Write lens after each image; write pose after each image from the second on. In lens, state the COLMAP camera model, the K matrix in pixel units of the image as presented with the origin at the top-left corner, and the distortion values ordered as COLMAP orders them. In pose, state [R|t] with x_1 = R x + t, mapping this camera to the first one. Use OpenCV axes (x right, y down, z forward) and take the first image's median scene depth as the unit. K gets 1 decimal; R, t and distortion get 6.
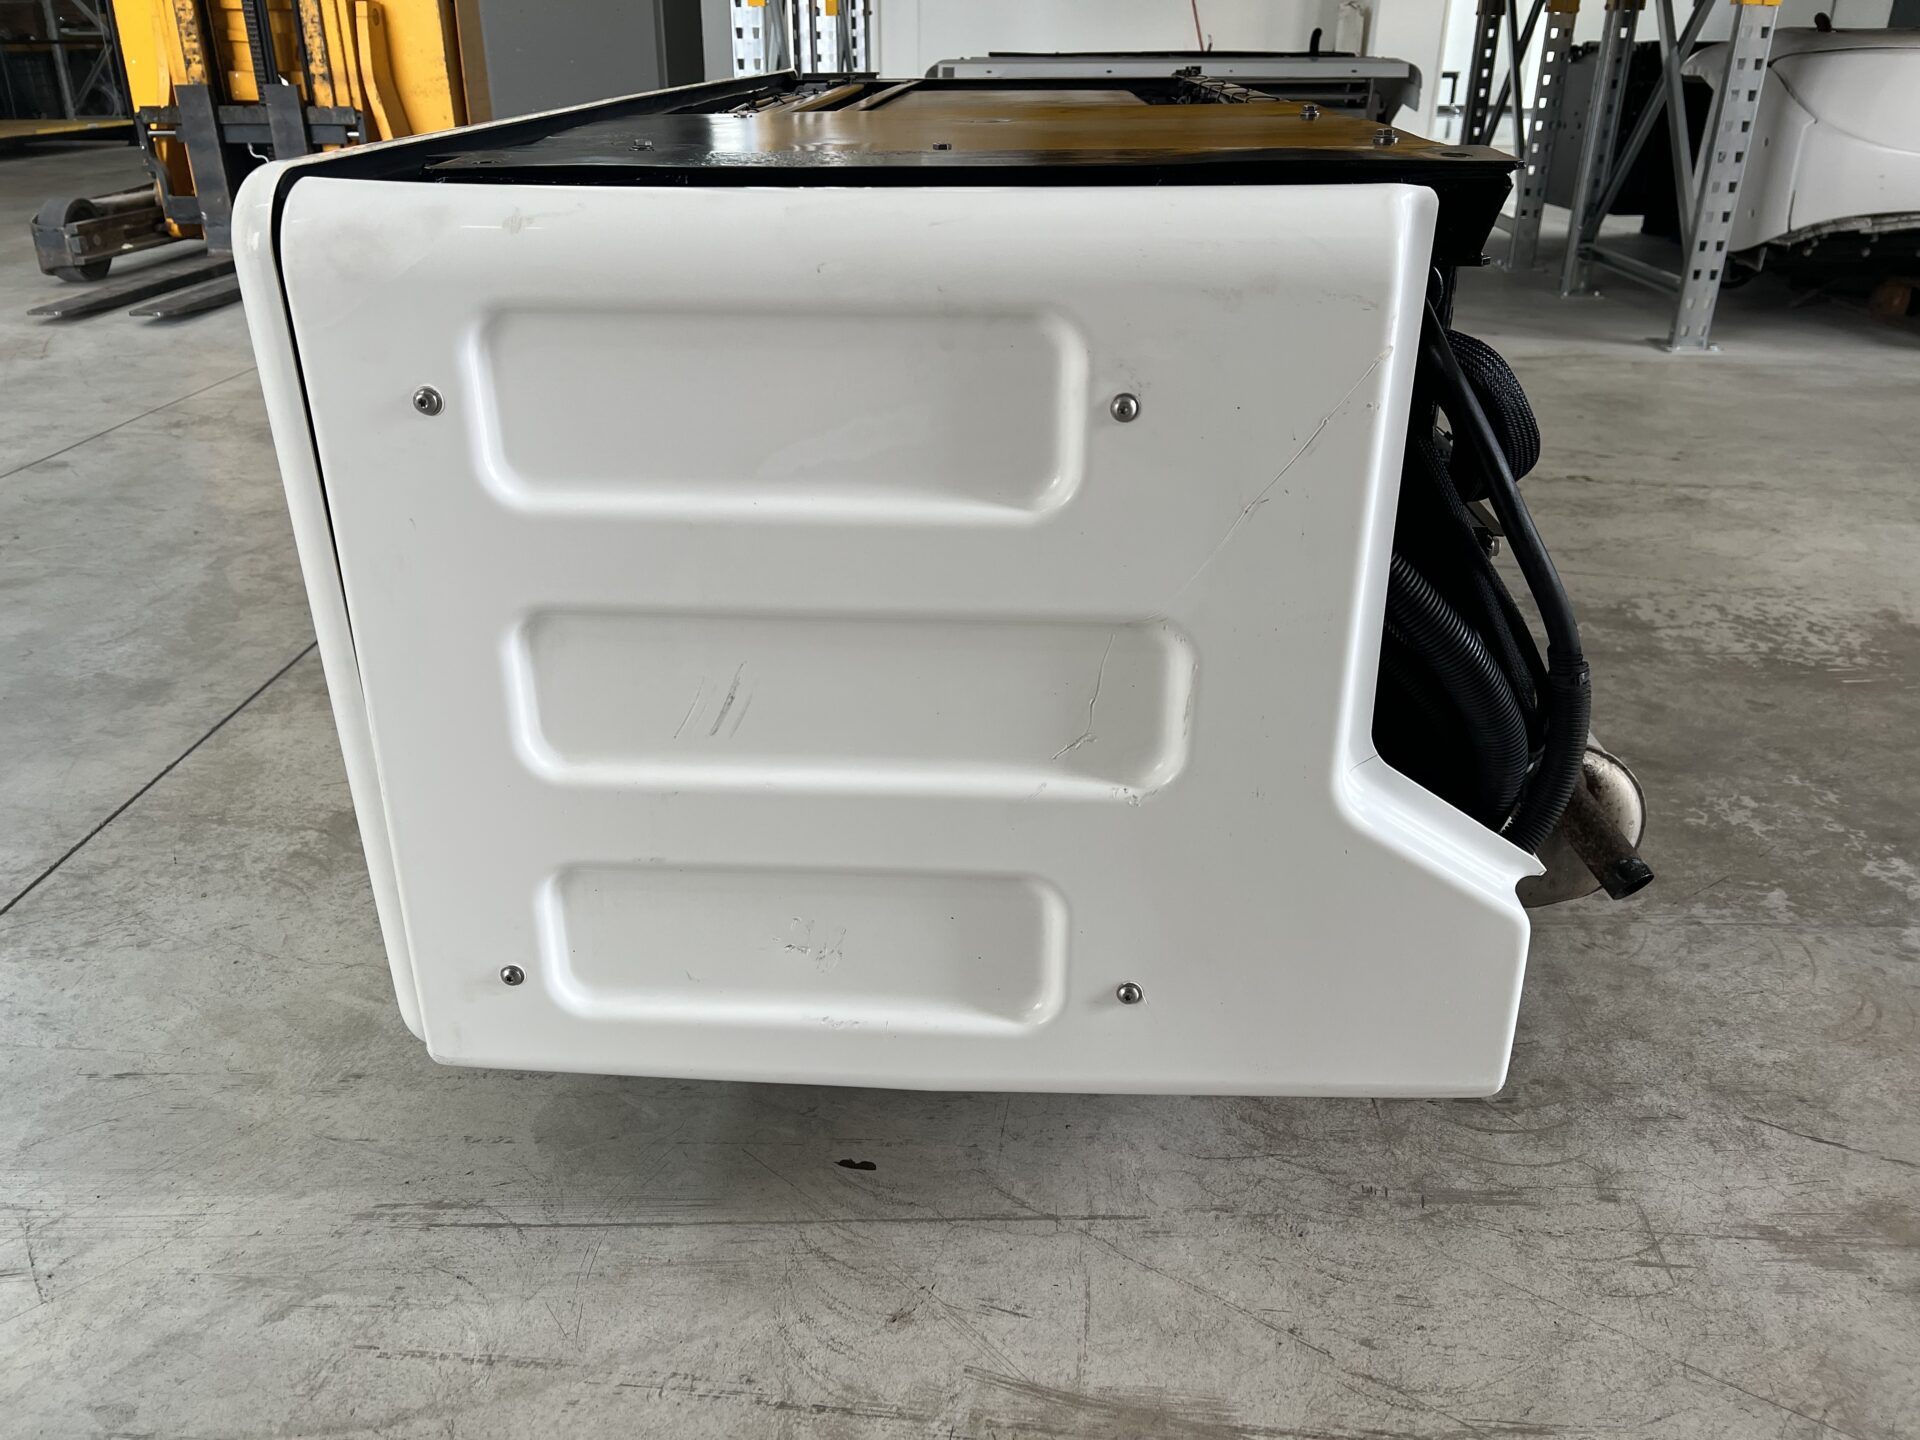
lens RADIAL K [[1446.3, 0, 941.4], [0, 1446.3, 712.9], [0, 0, 1]] dist [0.052579, -0.058635]
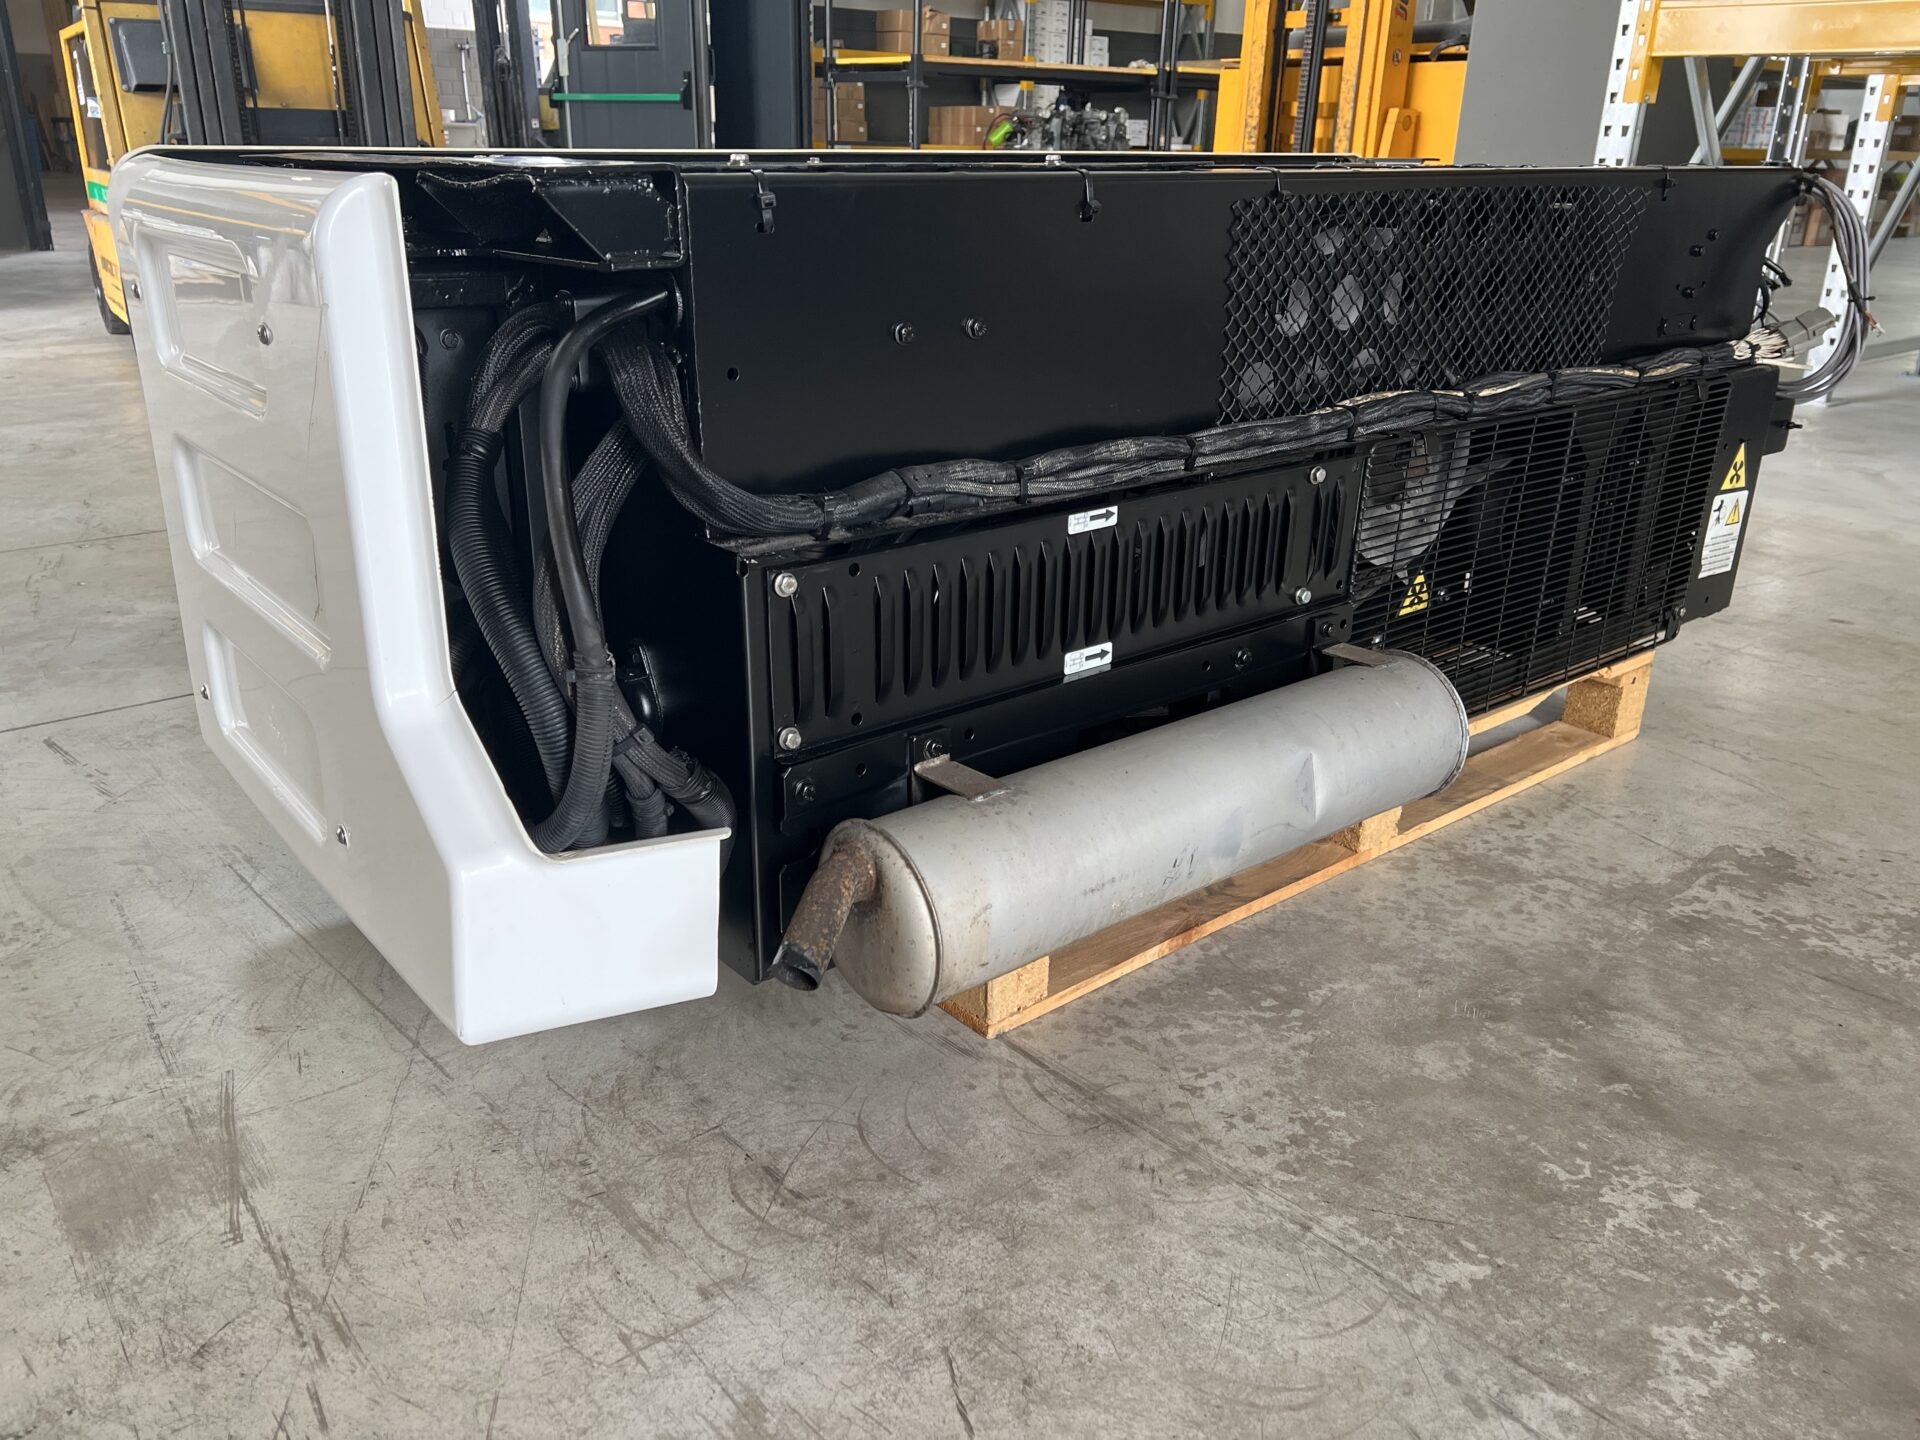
lens RADIAL K [[1446.3, 0, 943.4], [0, 1446.3, 726.8], [0, 0, 1]] dist [0.052579, -0.058635]
pose [[0.677202, 0.286285, -0.677819, 0.775530], [-0.328336, 0.941977, 0.069818, -0.086300], [0.658478, 0.175271, 0.731906, 0.257661]]
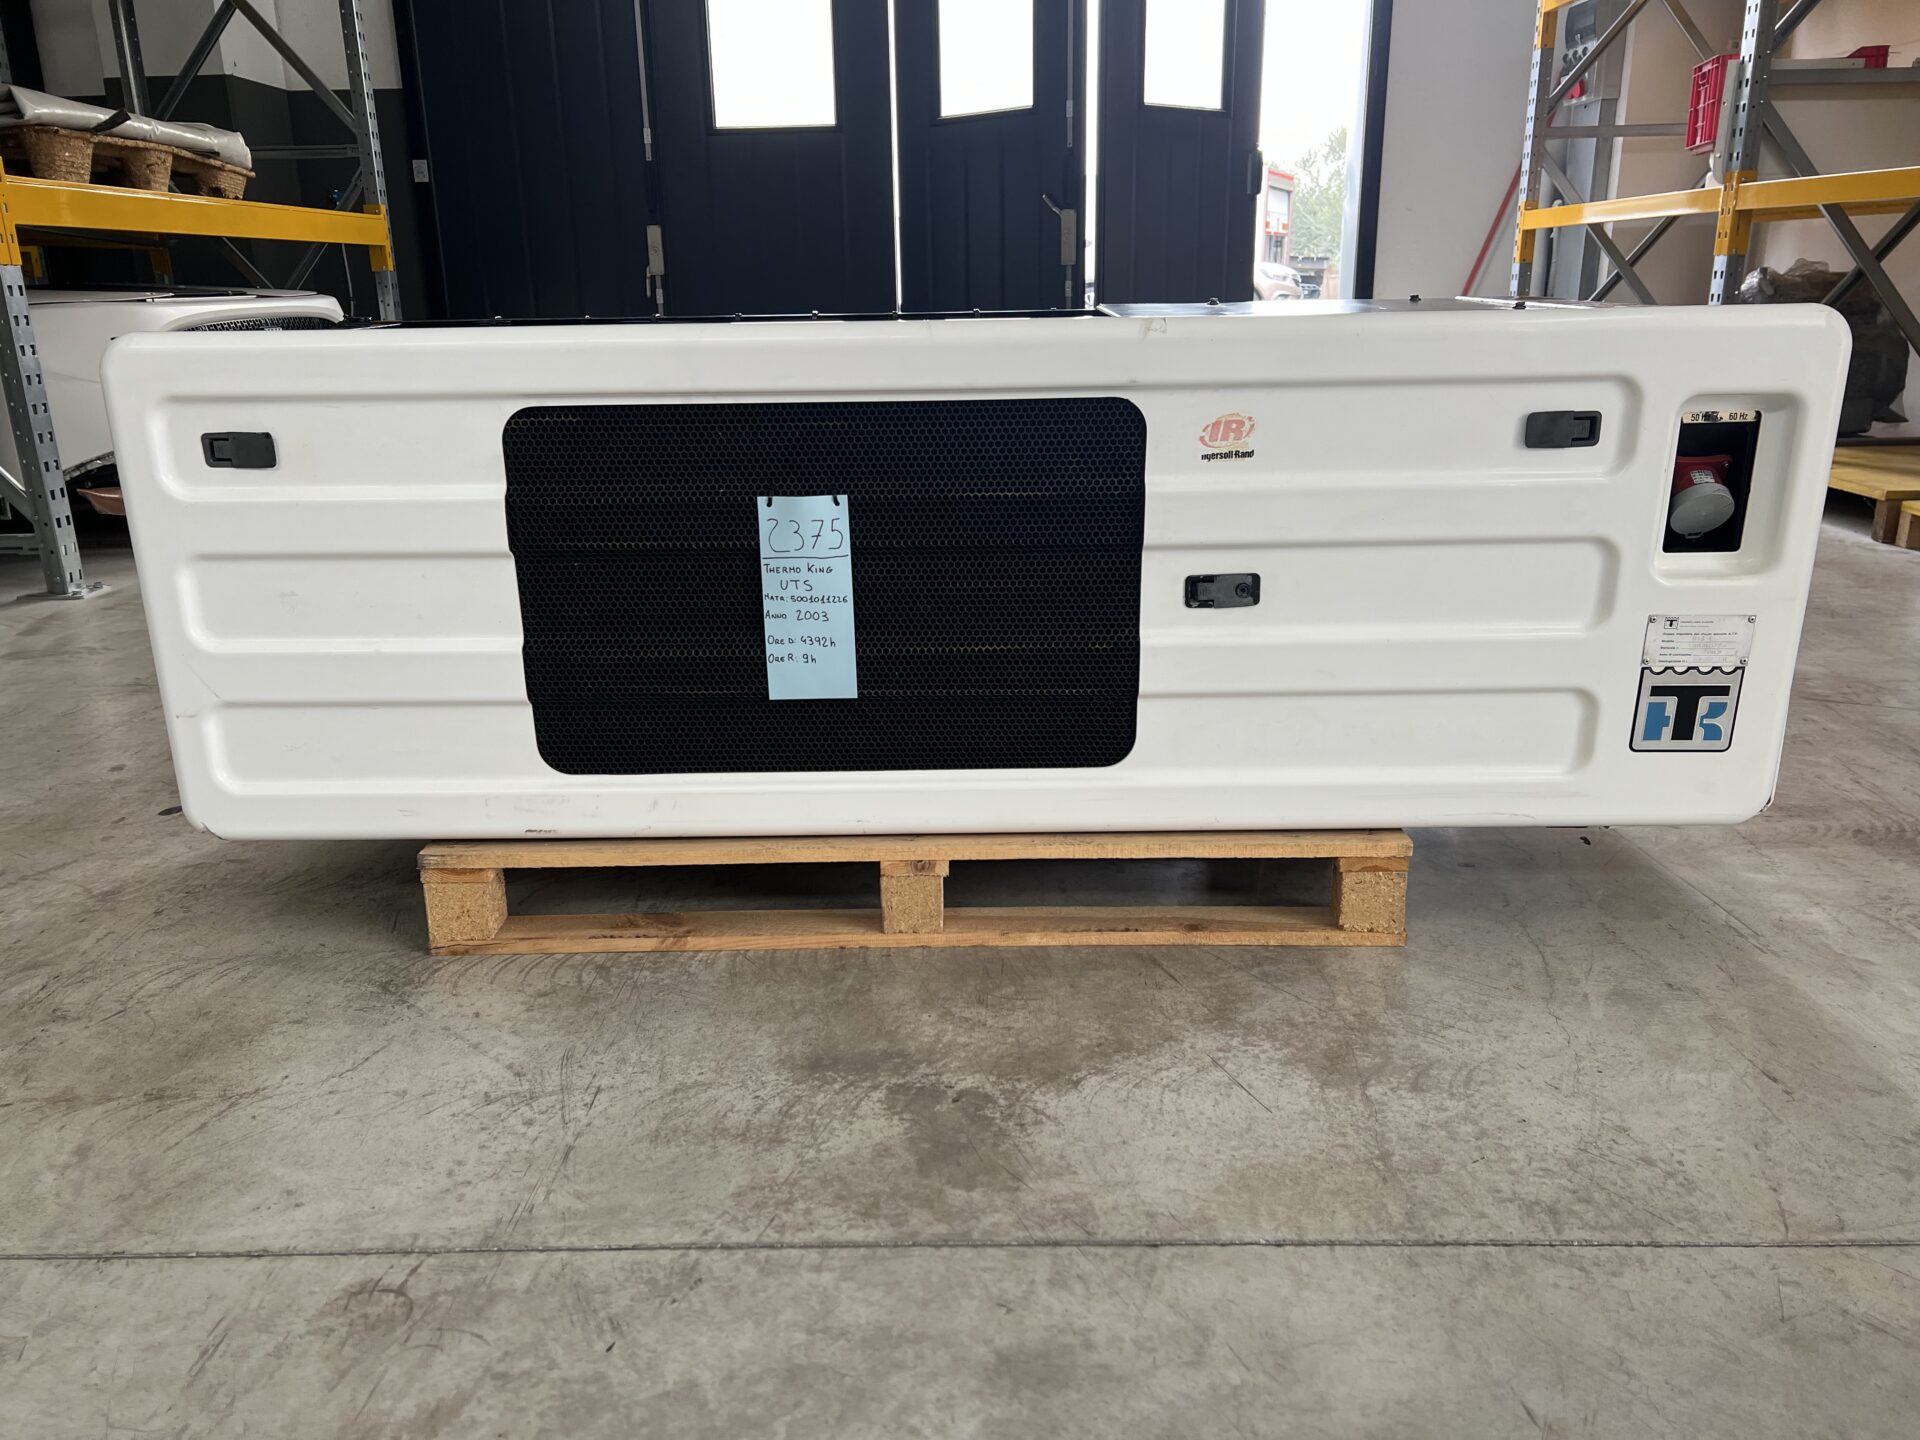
lens RADIAL K [[1446.3, 0, 940.3], [0, 1446.3, 717.6], [0, 0, 1]] dist [0.052579, -0.058635]
pose [[-0.046548, -0.290565, 0.955723, -1.267359], [0.443013, 0.851517, 0.280460, -0.508819], [-0.895306, 0.436453, 0.089088, 1.101473]]
